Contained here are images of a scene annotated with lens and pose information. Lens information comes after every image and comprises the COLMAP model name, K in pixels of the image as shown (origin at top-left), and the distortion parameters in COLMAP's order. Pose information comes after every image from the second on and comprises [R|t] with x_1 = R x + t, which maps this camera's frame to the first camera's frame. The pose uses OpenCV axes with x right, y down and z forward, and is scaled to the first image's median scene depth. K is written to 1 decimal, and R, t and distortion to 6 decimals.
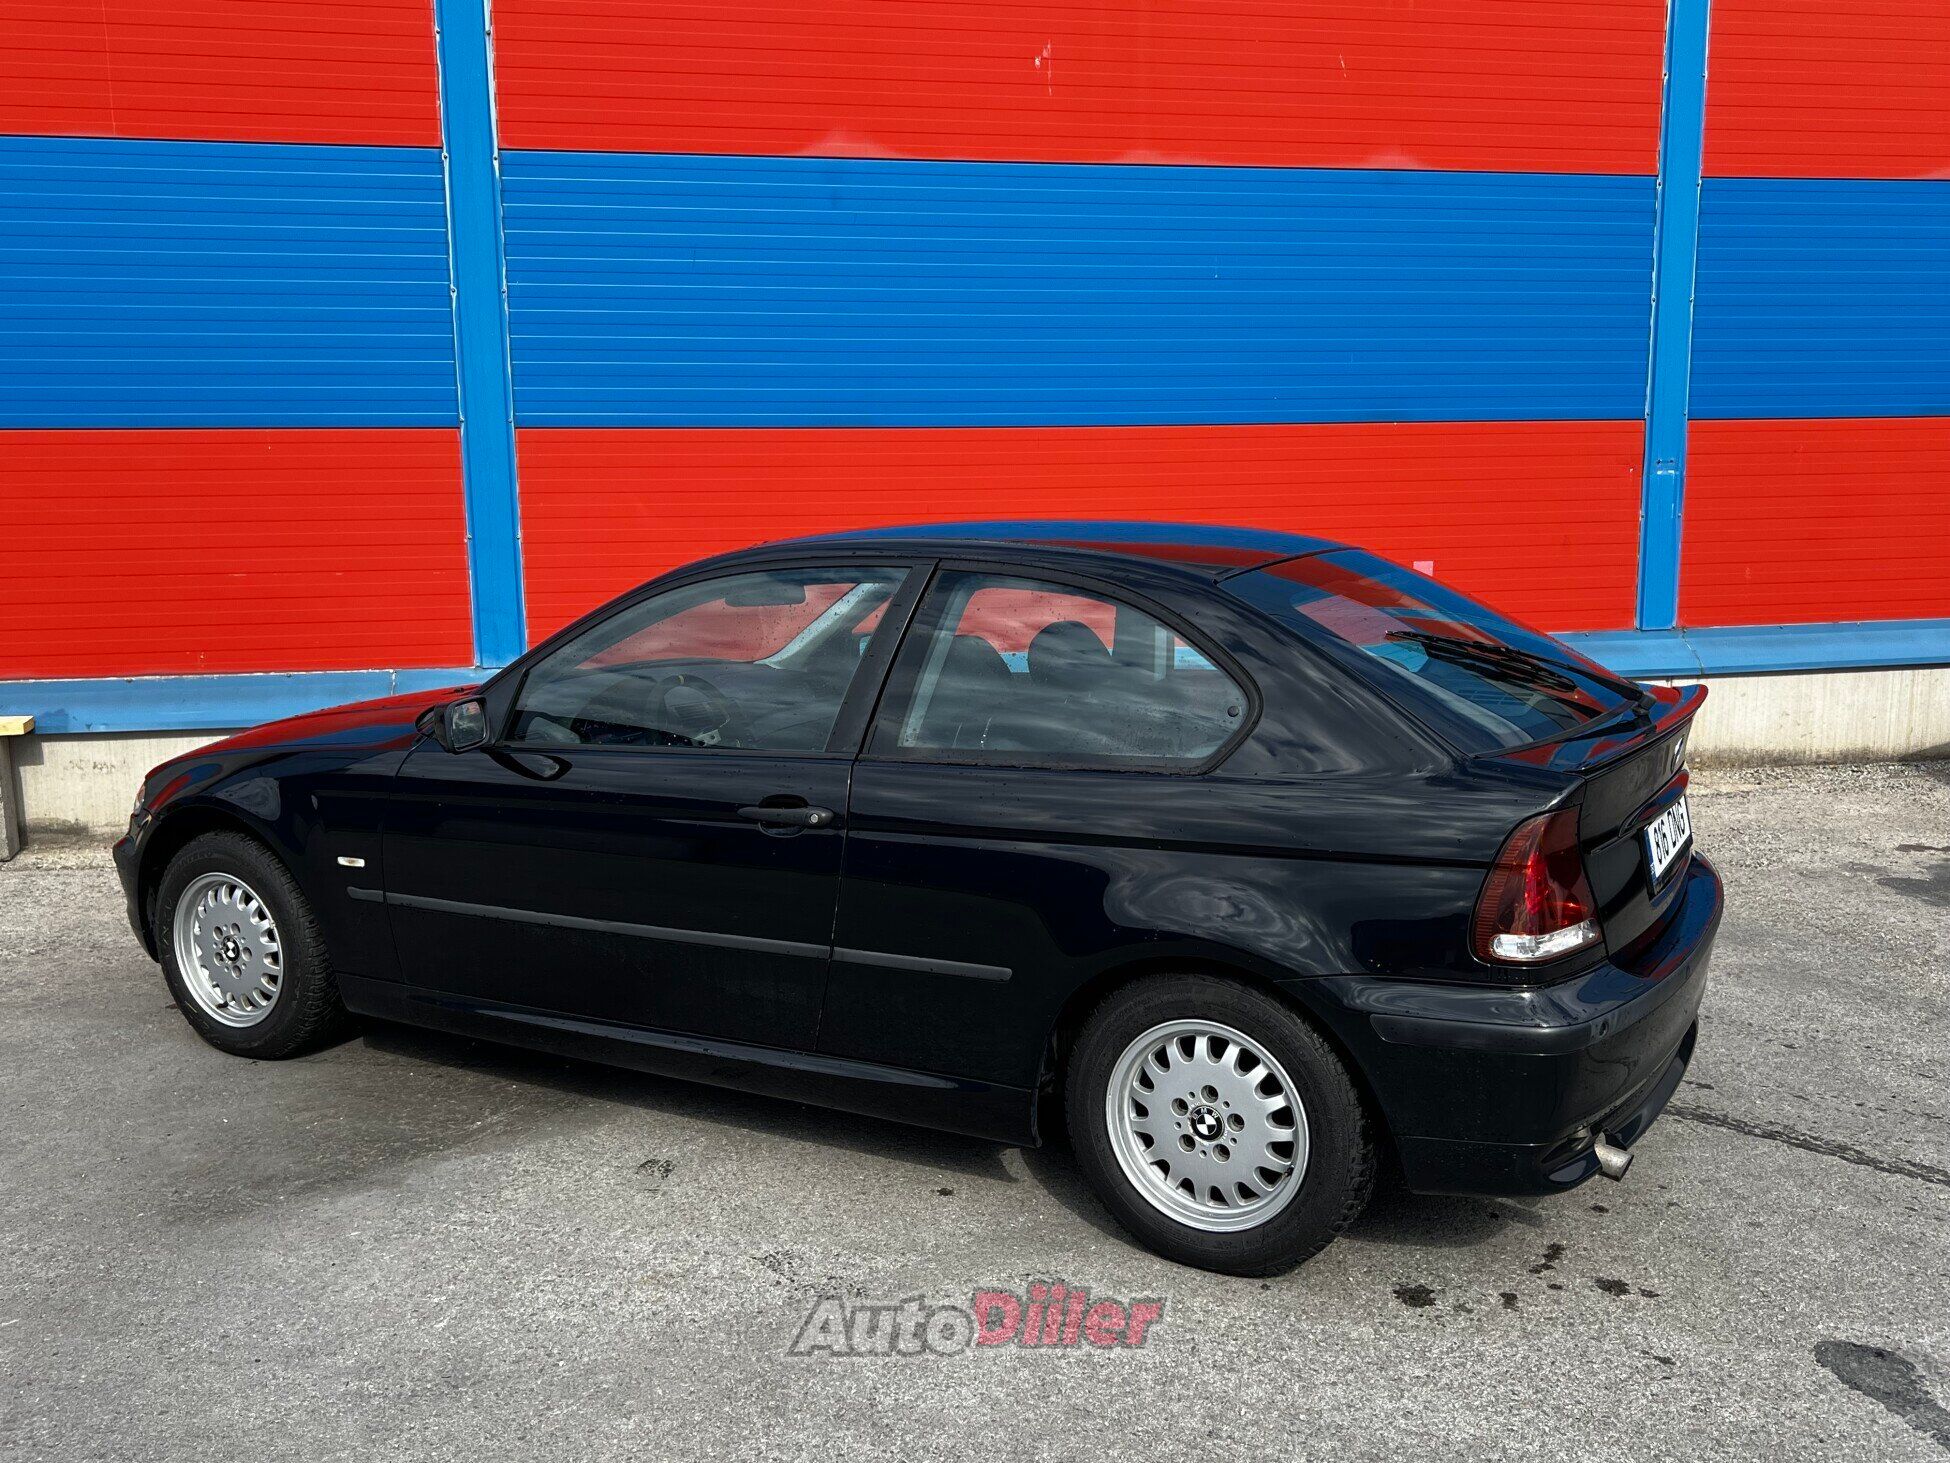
lens RADIAL K [[1785.3, 0, 982.9], [0, 1785.3, 735.6], [0, 0, 1]] dist [0.023684, 0.000000]
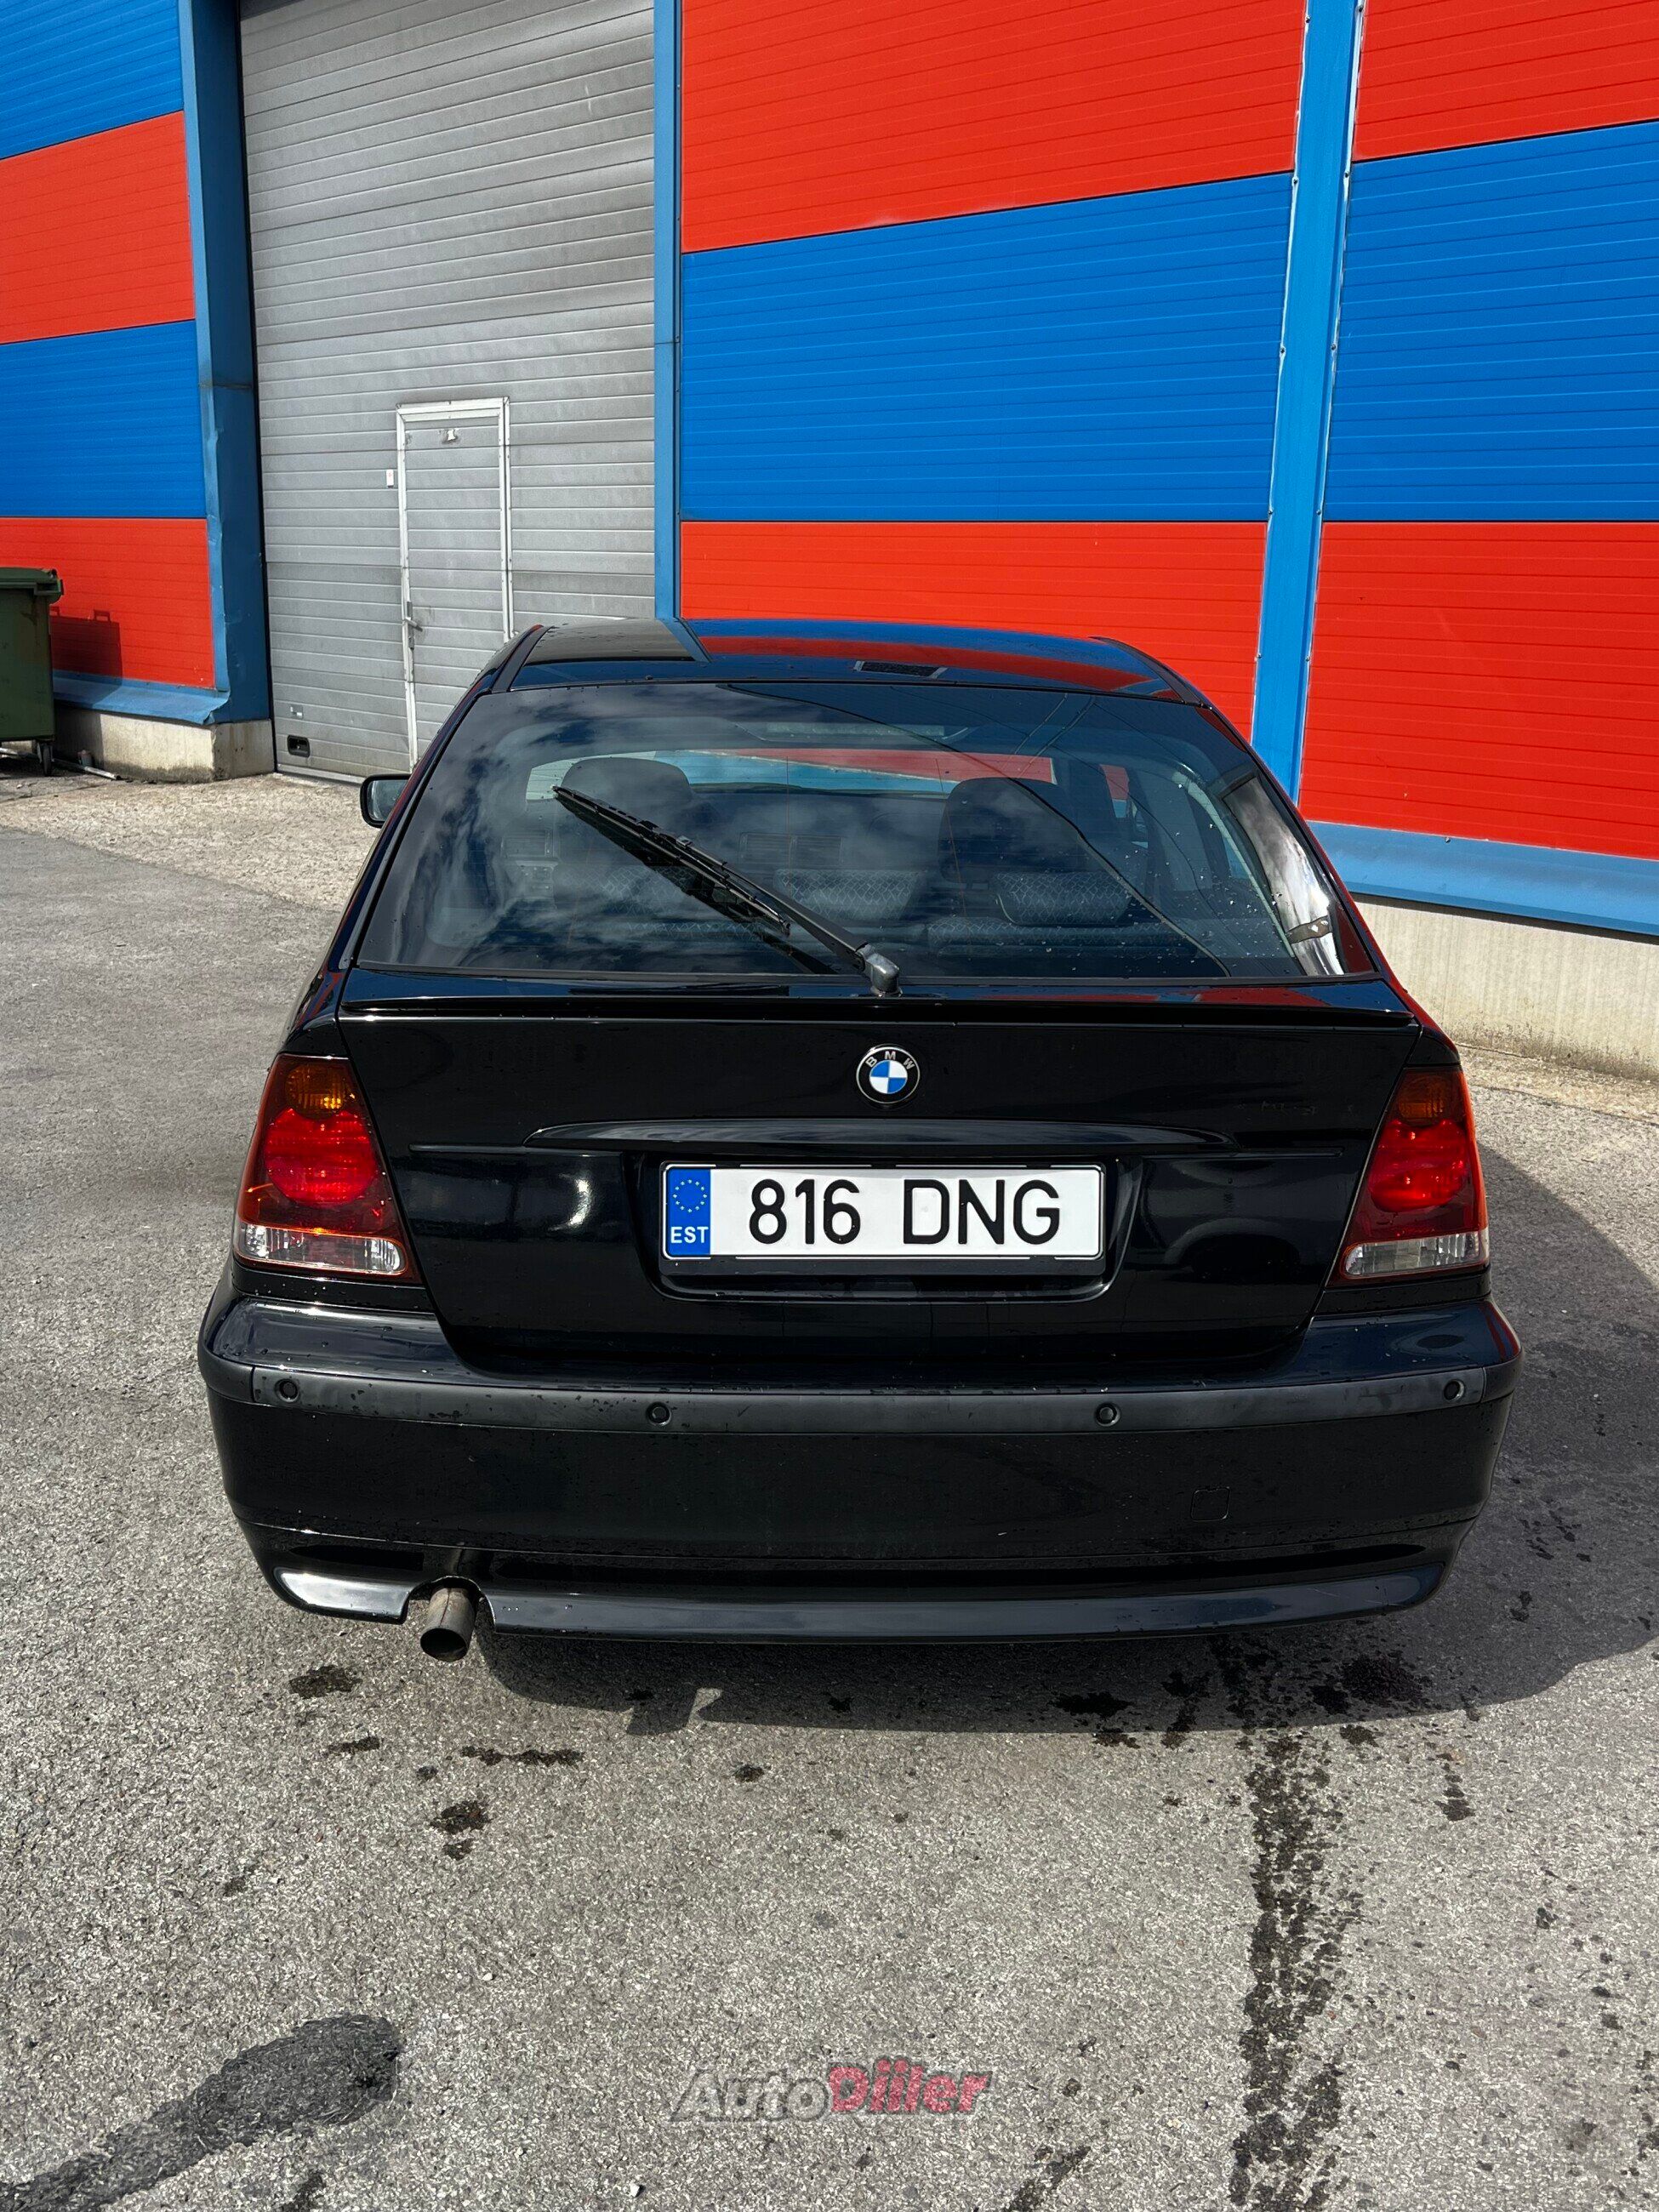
lens RADIAL K [[2025.1, 0, 832.0], [0, 2025.1, 1104.6], [0, 0, 1]] dist [0.023684, 0.000000]
pose [[0.540690, 0.239077, -0.806534, 0.423753], [-0.160172, 0.970483, 0.180299, -0.044971], [0.825833, 0.031699, 0.563024, 0.301526]]
